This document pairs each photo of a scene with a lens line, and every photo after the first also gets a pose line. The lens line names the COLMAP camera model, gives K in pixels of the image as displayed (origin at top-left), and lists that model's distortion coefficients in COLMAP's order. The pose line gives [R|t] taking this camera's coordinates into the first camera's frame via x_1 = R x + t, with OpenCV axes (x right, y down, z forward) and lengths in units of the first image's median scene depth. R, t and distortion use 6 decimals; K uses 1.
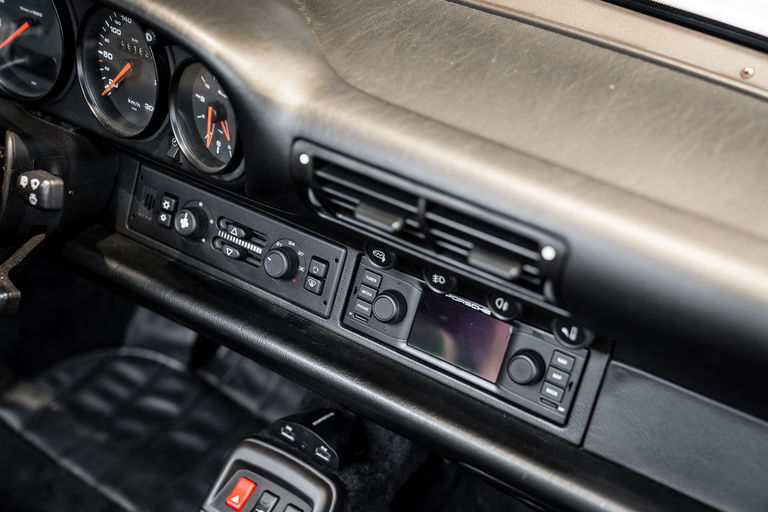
lens RADIAL K [[1024.2, 0, 383.1], [0, 1024.2, 256.5], [0, 0, 1]] dist [-0.020517, 0.000000]
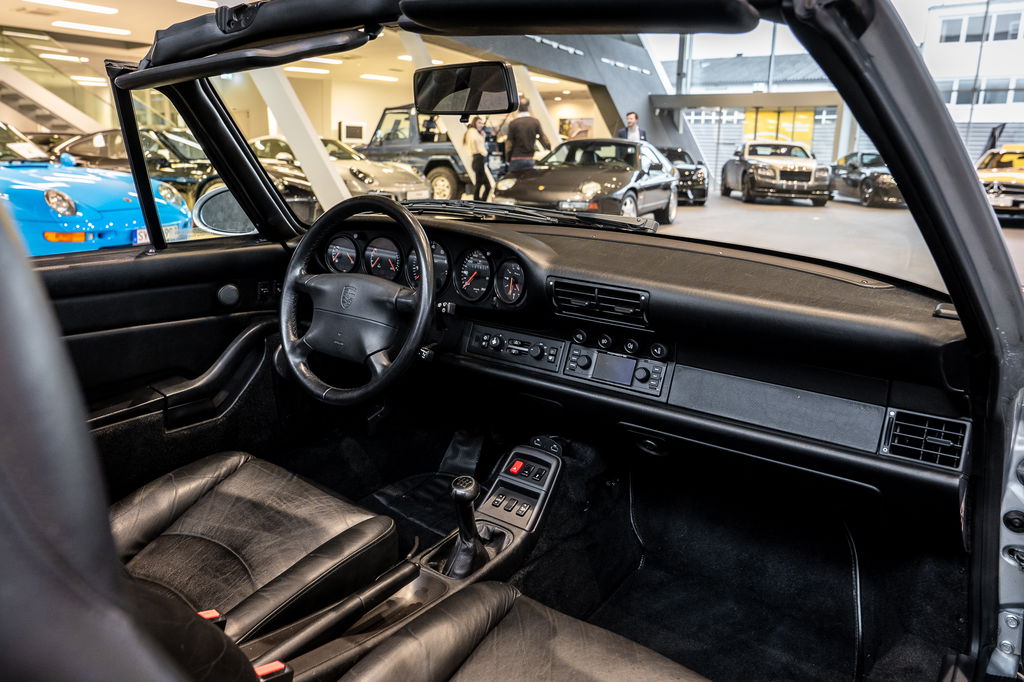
lens RADIAL K [[713.7, 0, 512.6], [0, 713.7, 339.7], [0, 0, 1]] dist [0.000638, 0.000028]
pose [[0.997279, -0.022072, -0.070344, -0.040086], [-0.000521, 0.952001, -0.306095, 0.490275], [0.073723, 0.305299, 0.949398, -0.579377]]
